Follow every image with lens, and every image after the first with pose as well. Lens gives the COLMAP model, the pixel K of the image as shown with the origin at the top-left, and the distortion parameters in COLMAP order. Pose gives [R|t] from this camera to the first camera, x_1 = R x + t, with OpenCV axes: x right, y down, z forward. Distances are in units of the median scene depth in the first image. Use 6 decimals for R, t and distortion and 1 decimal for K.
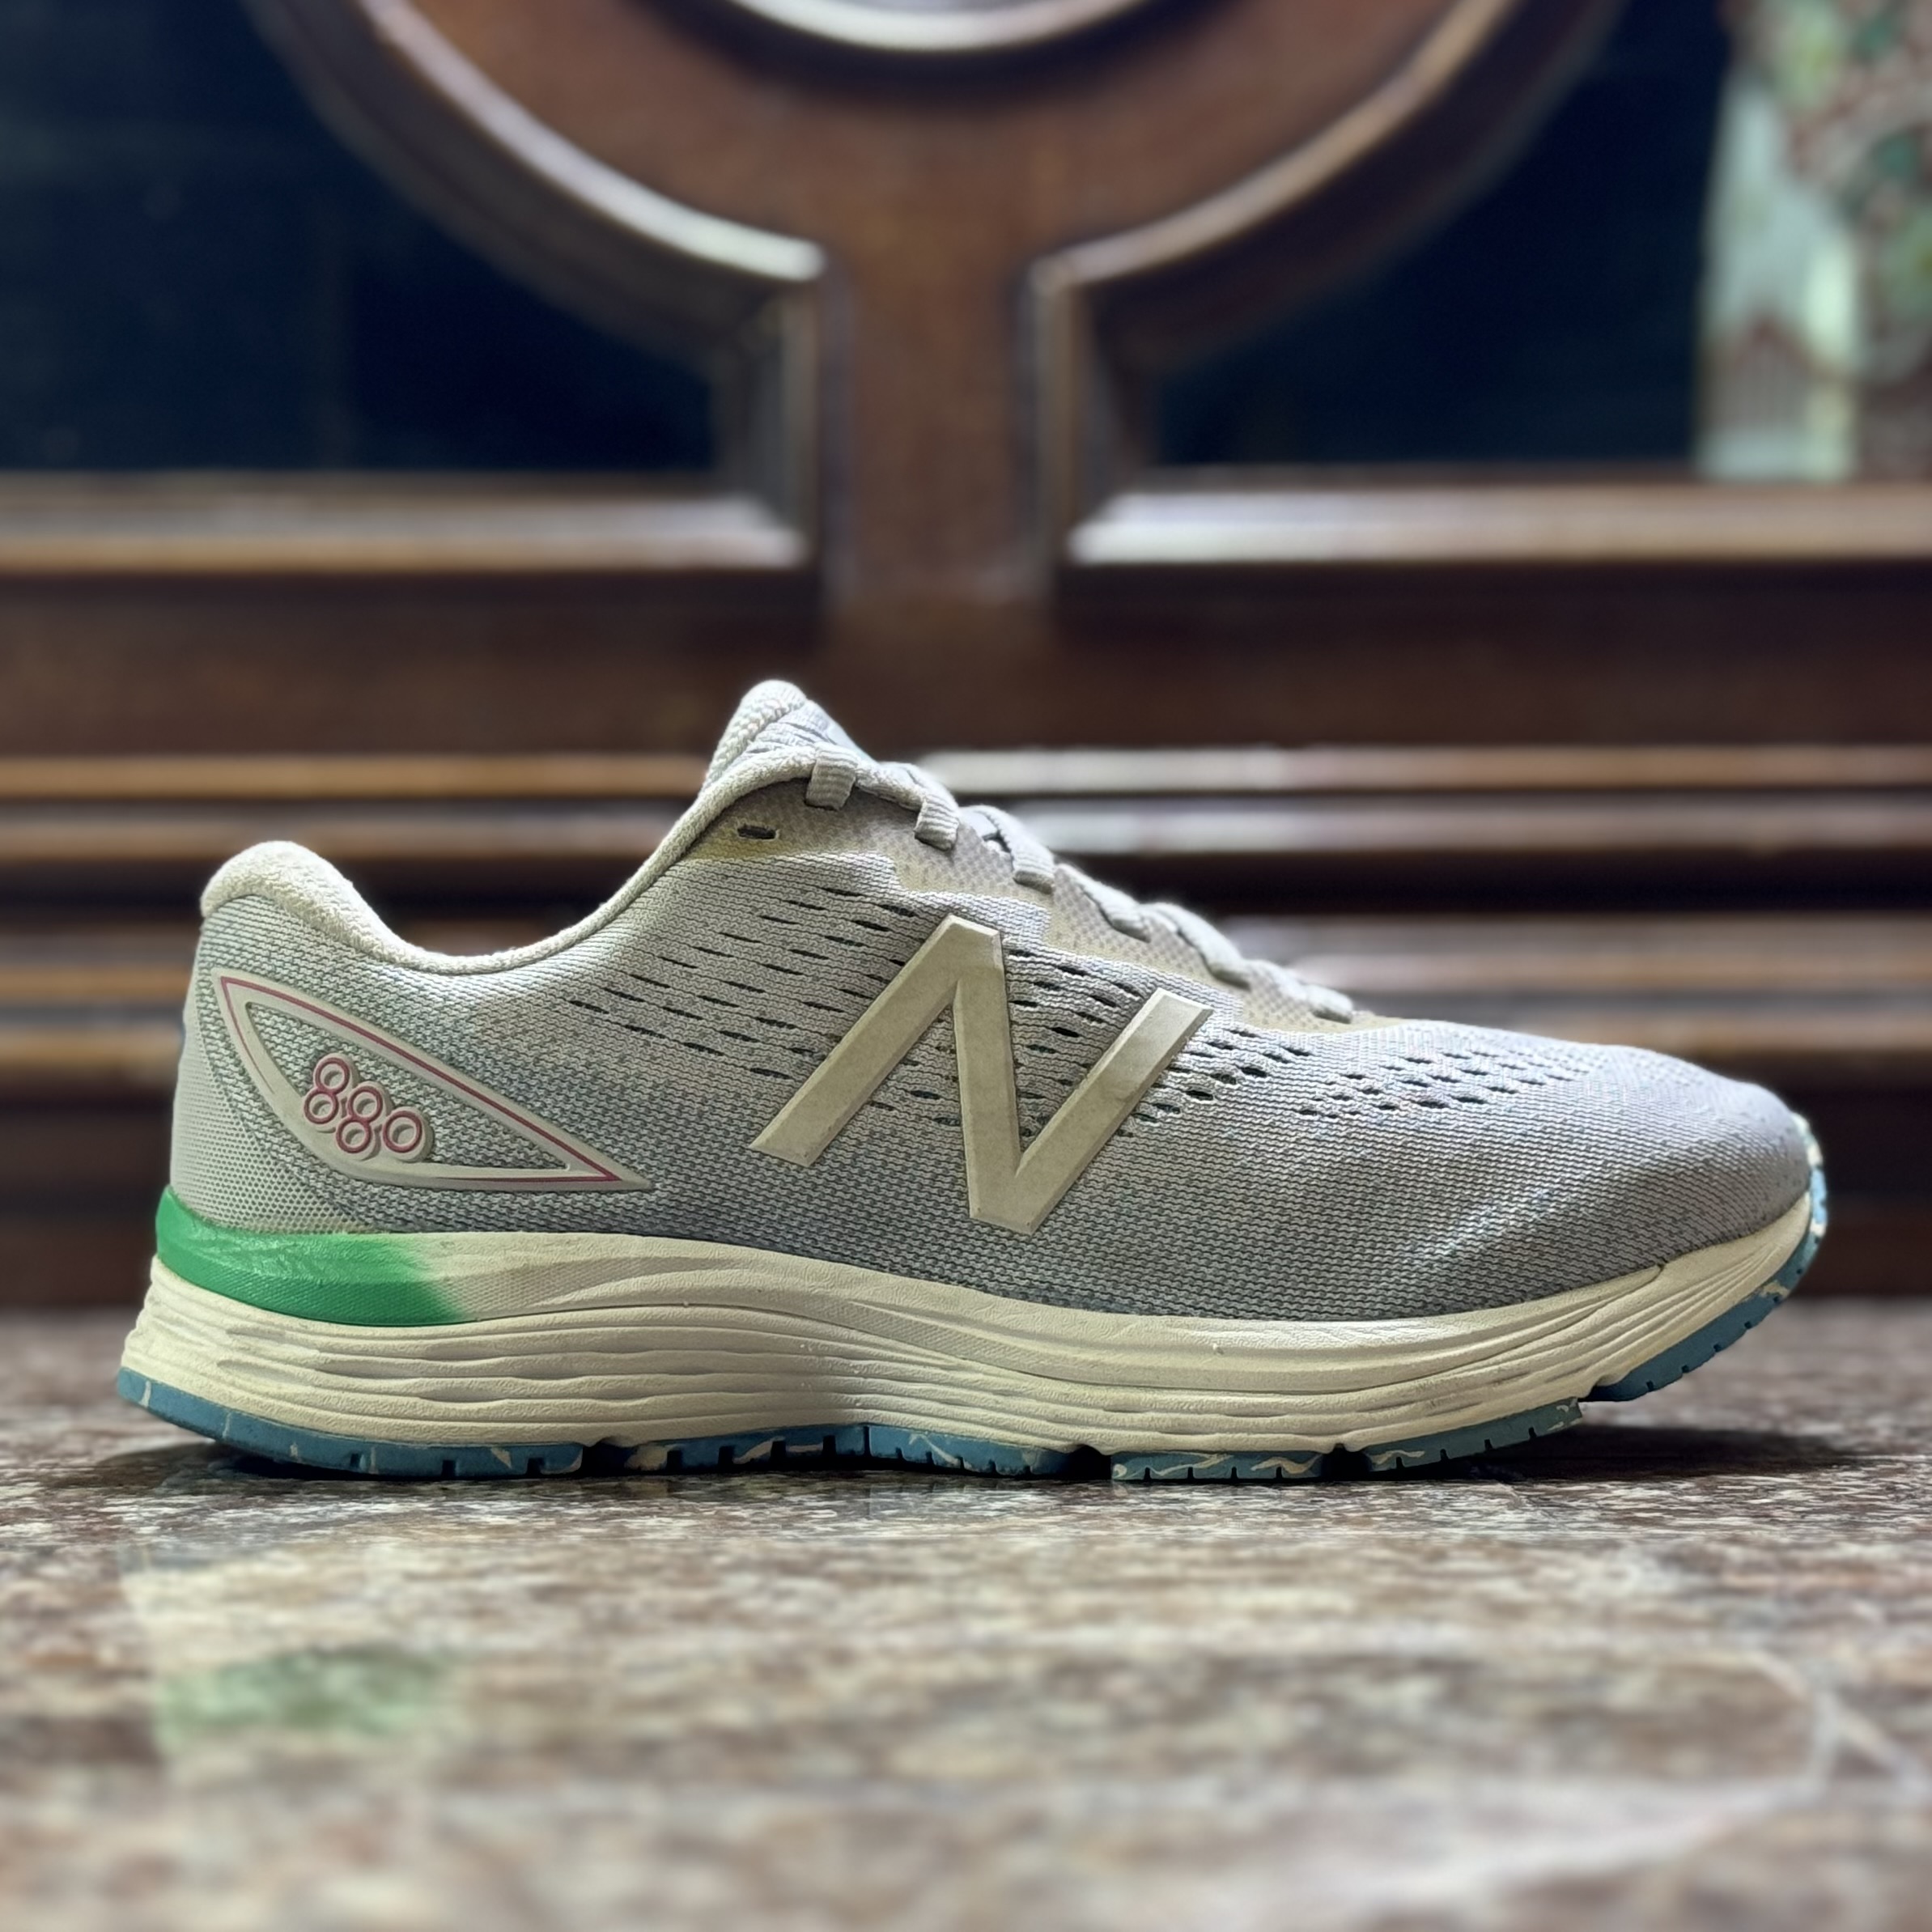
lens RADIAL K [[6291.1, 0, 966.0], [0, 6291.1, 966.0], [0, 0, 1]] dist [0.059245, 0.429801]
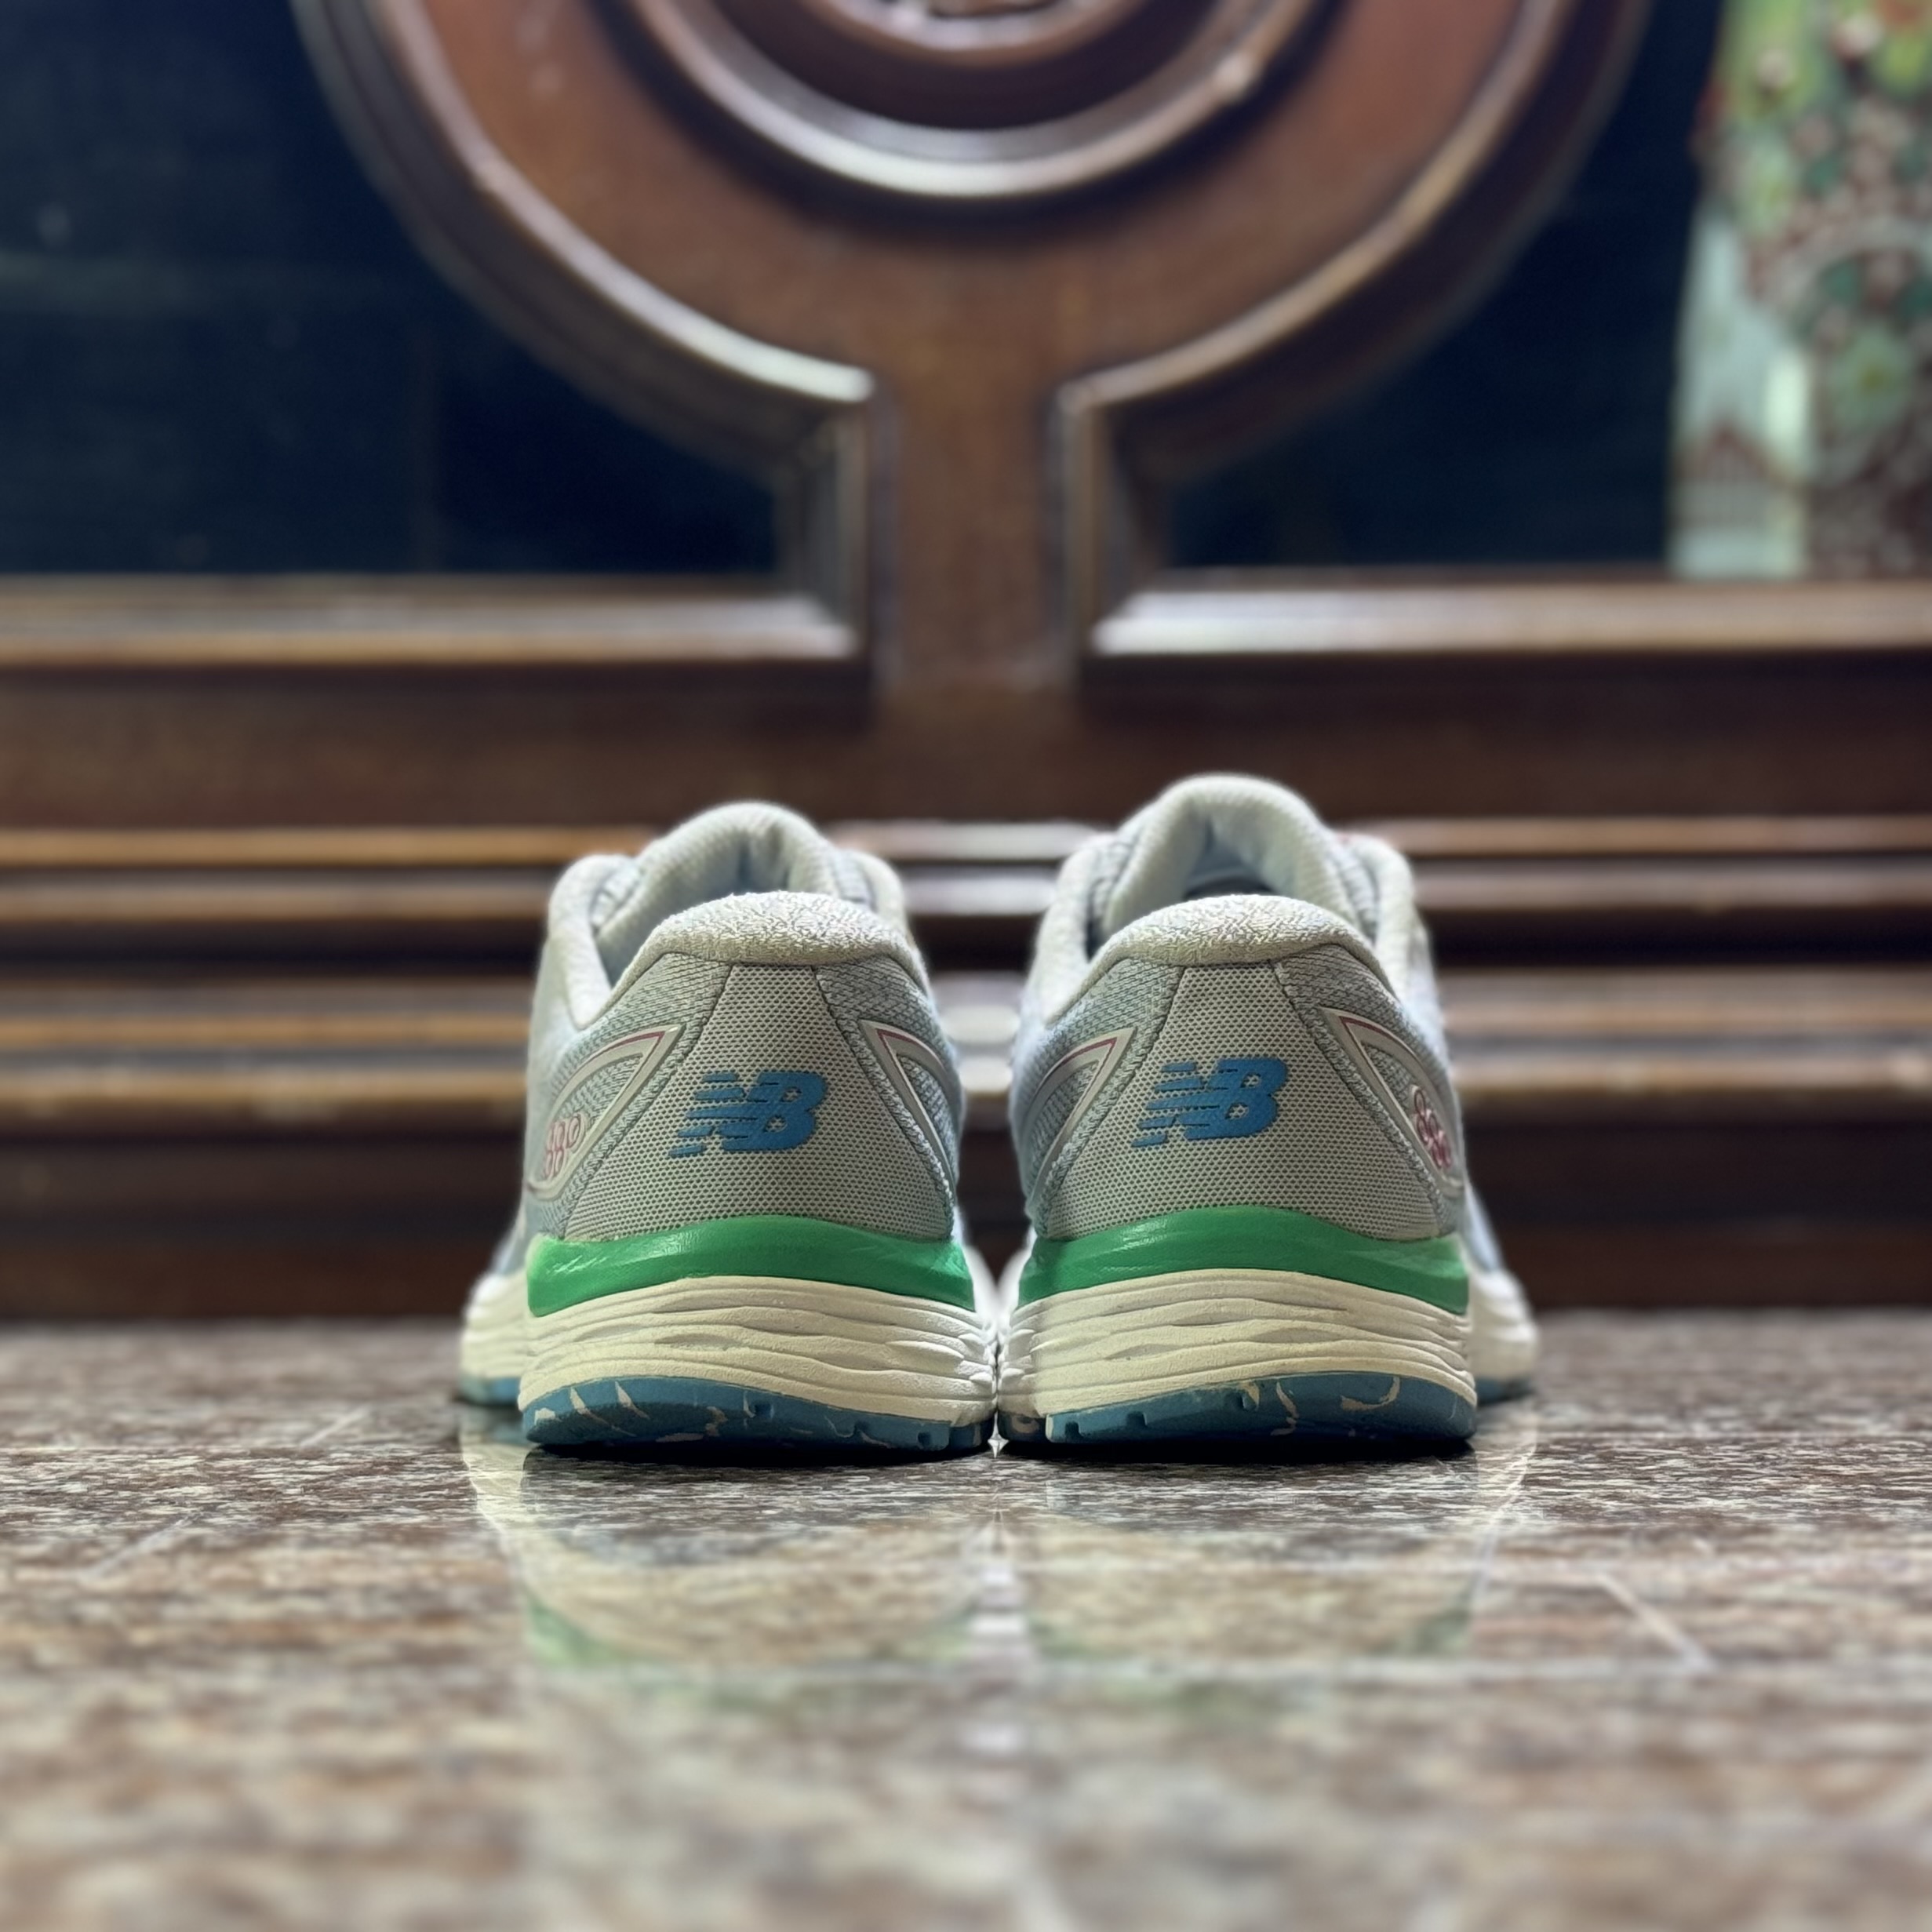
lens RADIAL K [[6291.1, 0, 966.0], [0, 6291.1, 966.0], [0, 0, 1]] dist [0.059245, 0.429801]
pose [[0.999913, -0.001684, -0.013059, 0.013591], [0.001602, 0.999979, -0.006262, -0.002512], [0.013069, 0.006241, 0.999895, -0.193421]]
